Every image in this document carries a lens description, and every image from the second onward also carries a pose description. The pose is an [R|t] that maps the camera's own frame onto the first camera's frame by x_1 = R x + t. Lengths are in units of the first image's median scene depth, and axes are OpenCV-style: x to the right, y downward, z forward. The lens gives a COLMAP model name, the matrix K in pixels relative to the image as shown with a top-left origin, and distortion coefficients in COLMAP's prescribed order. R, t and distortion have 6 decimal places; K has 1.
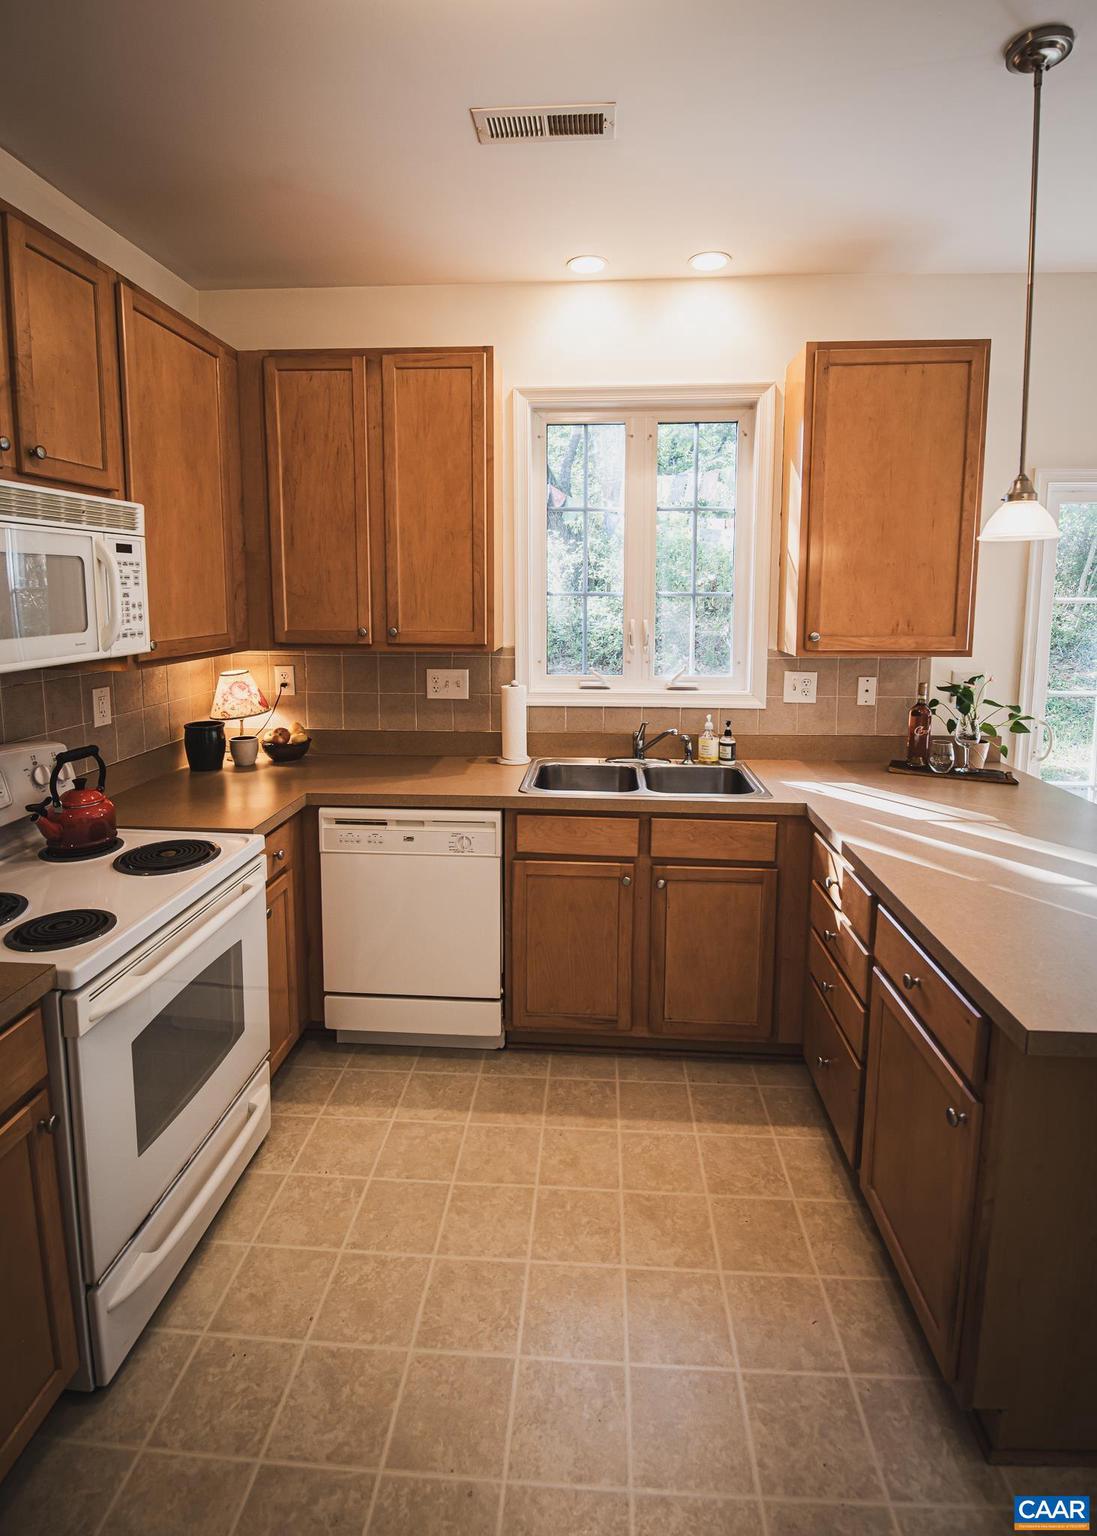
lens RADIAL K [[767.5, 0, 559.9], [0, 767.5, 681.2], [0, 0, 1]] dist [-0.004791, -0.007375]
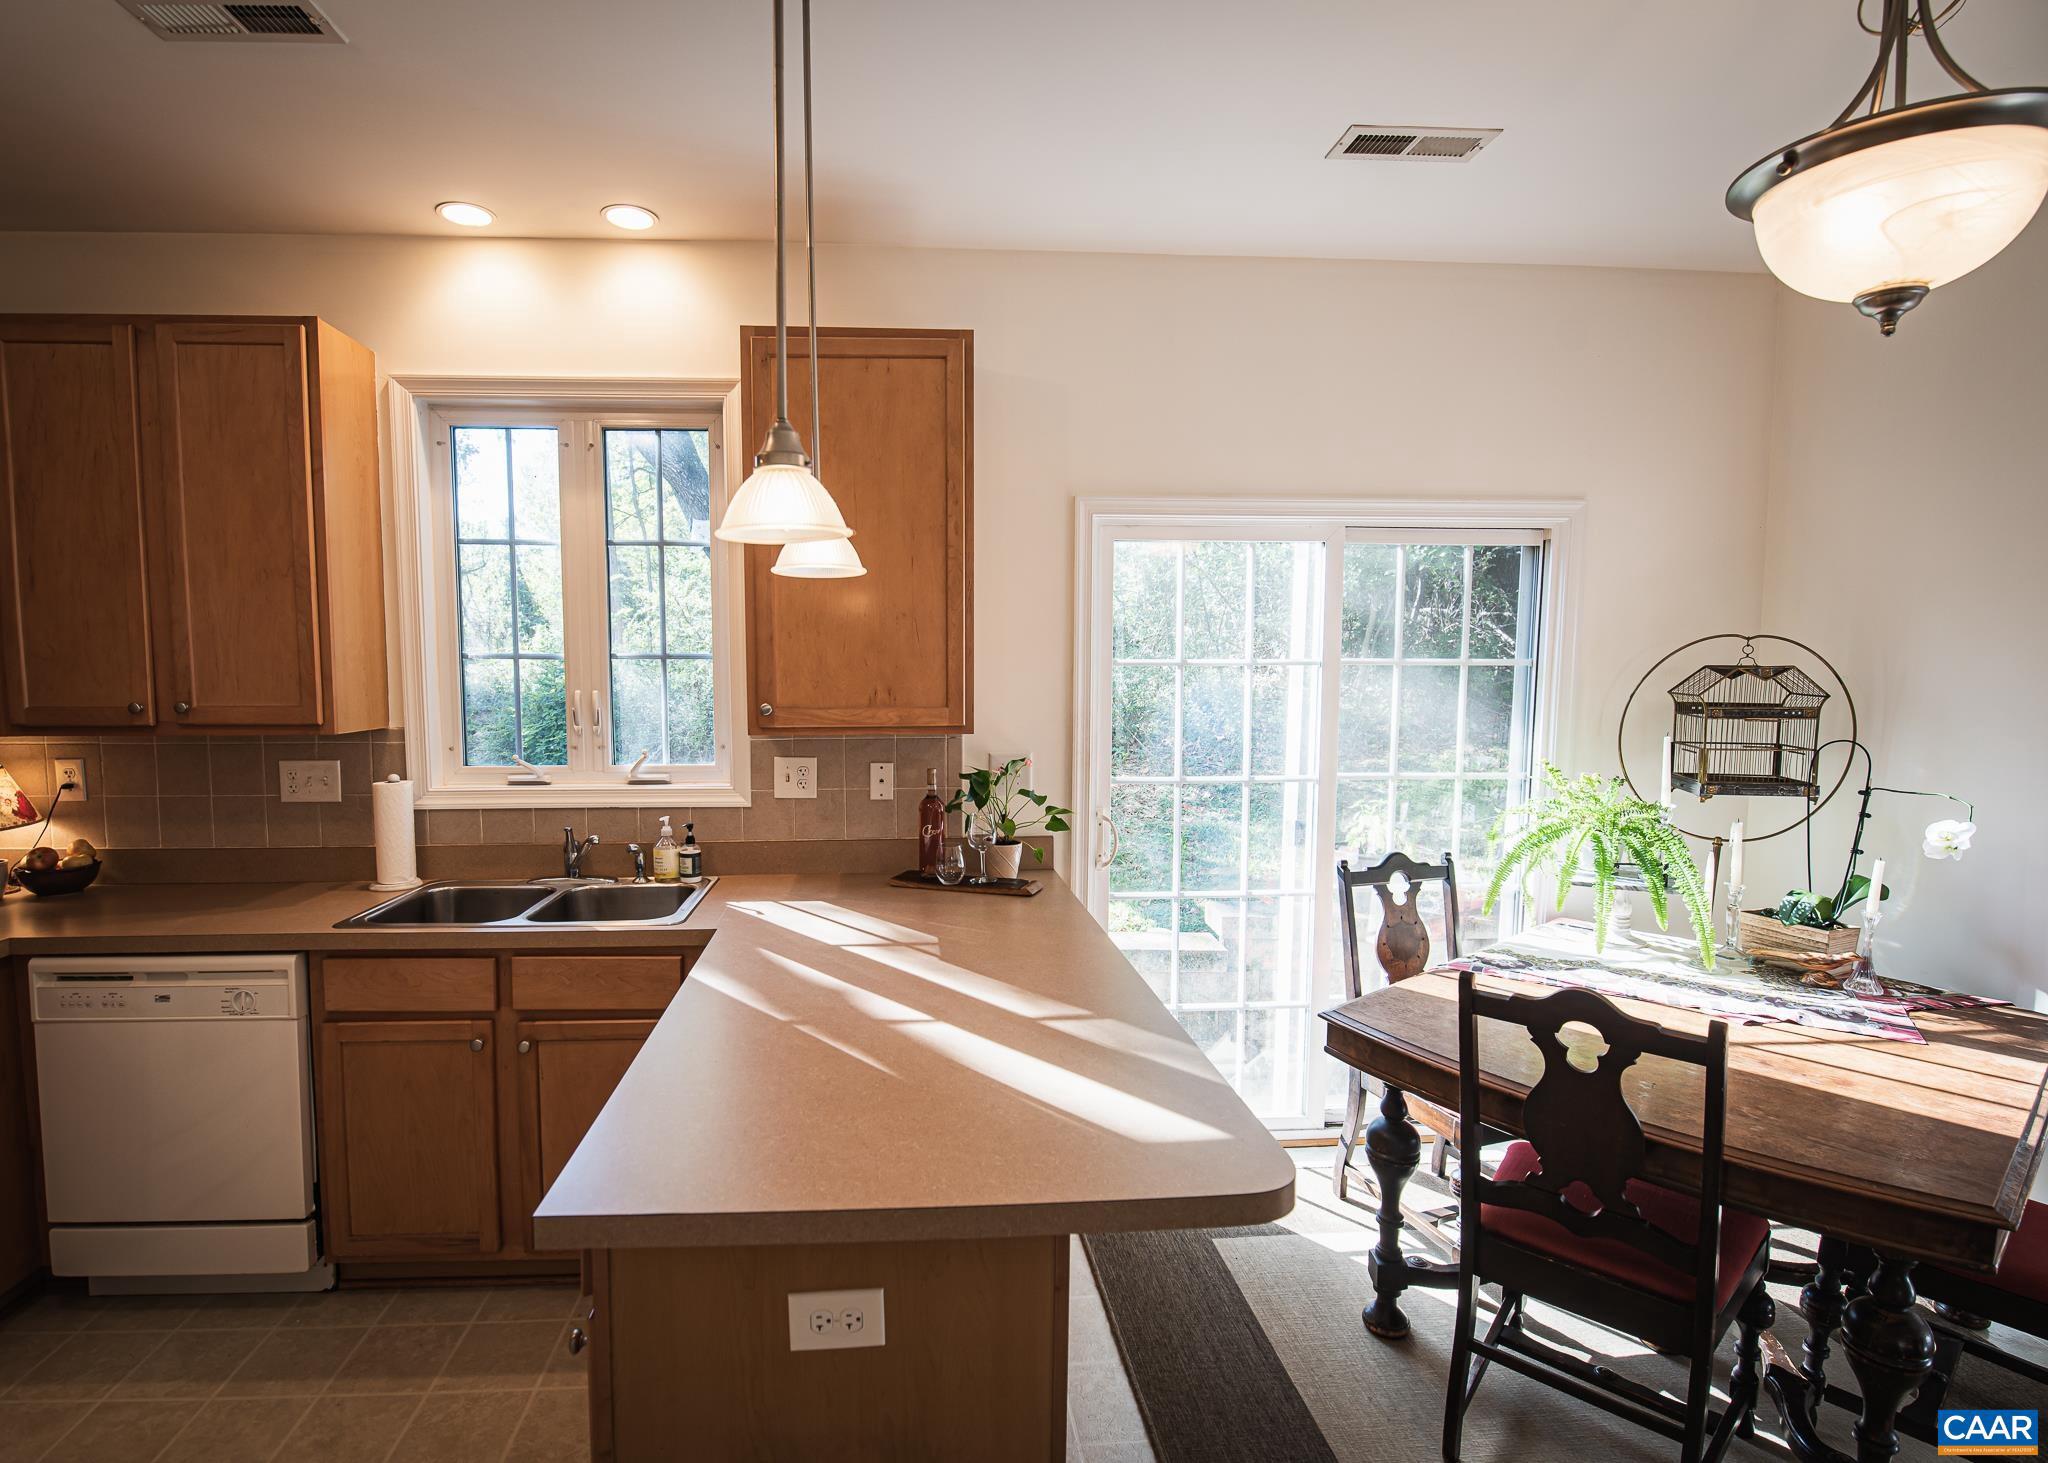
lens RADIAL K [[1023.3, 0, 1001.9], [0, 1023.3, 753.0], [0, 0, 1]] dist [-0.004791, -0.007375]
pose [[0.991670, -0.012859, 0.128164, 0.424086], [0.016783, 0.999422, -0.029581, 0.018588], [-0.127710, 0.031485, 0.991312, -0.032530]]
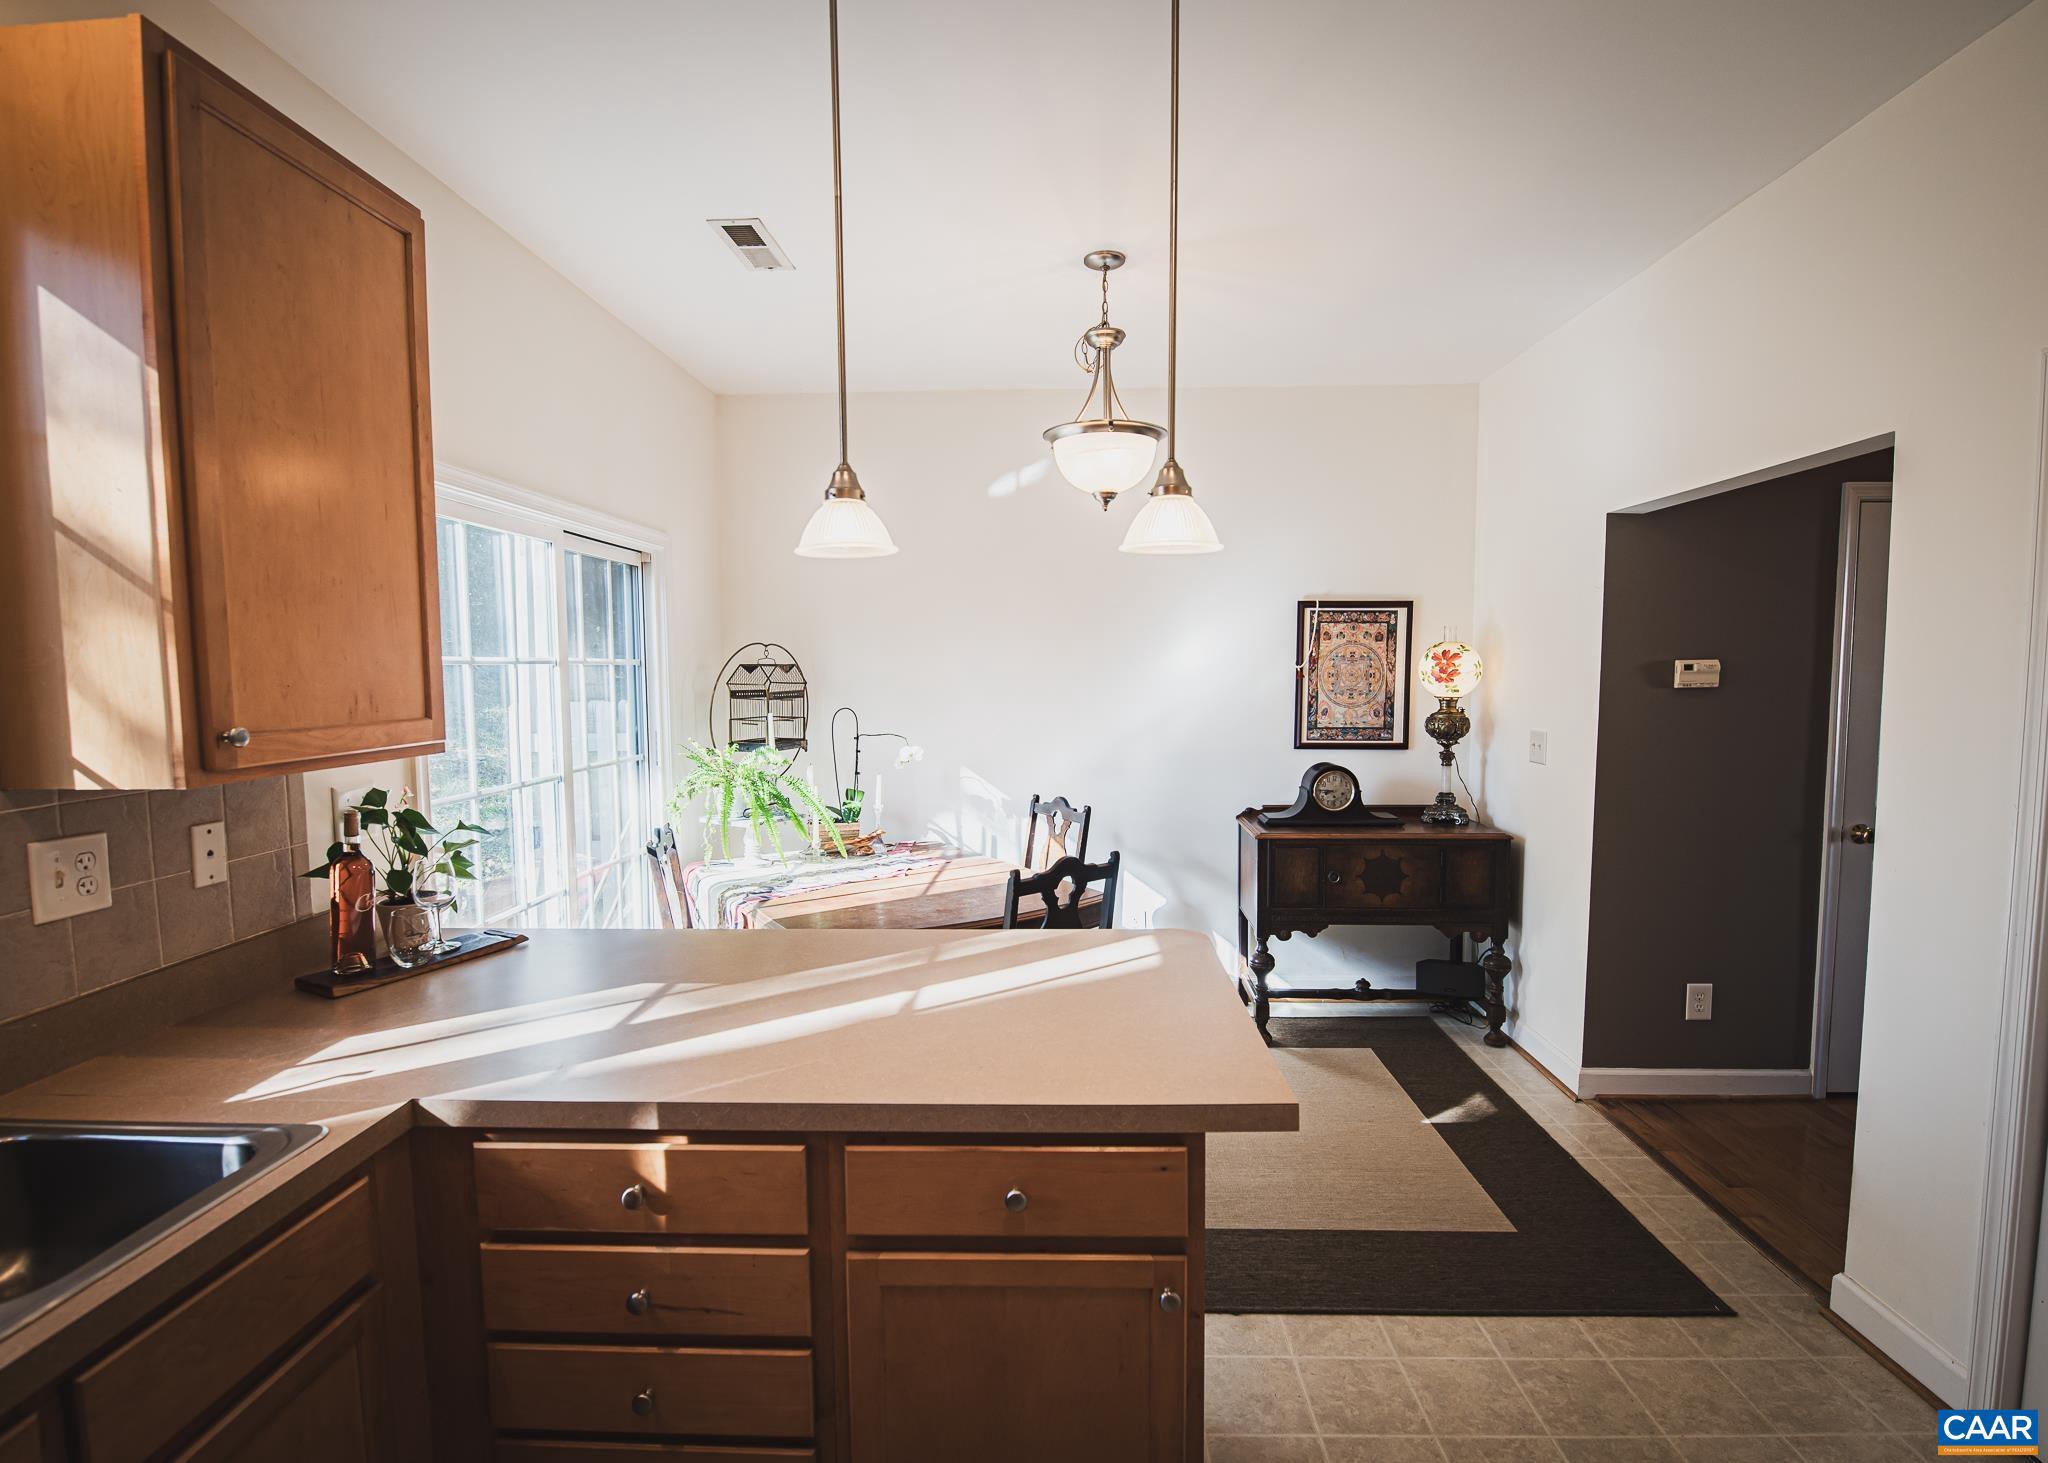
lens RADIAL K [[1023.3, 0, 1016.5], [0, 1023.3, 742.6], [0, 0, 1]] dist [-0.004791, -0.007375]
pose [[-0.035534, -0.073771, 0.996642, -0.239565], [0.128340, 0.988677, 0.077758, -0.042040], [-0.991093, 0.130672, -0.025664, 0.575665]]
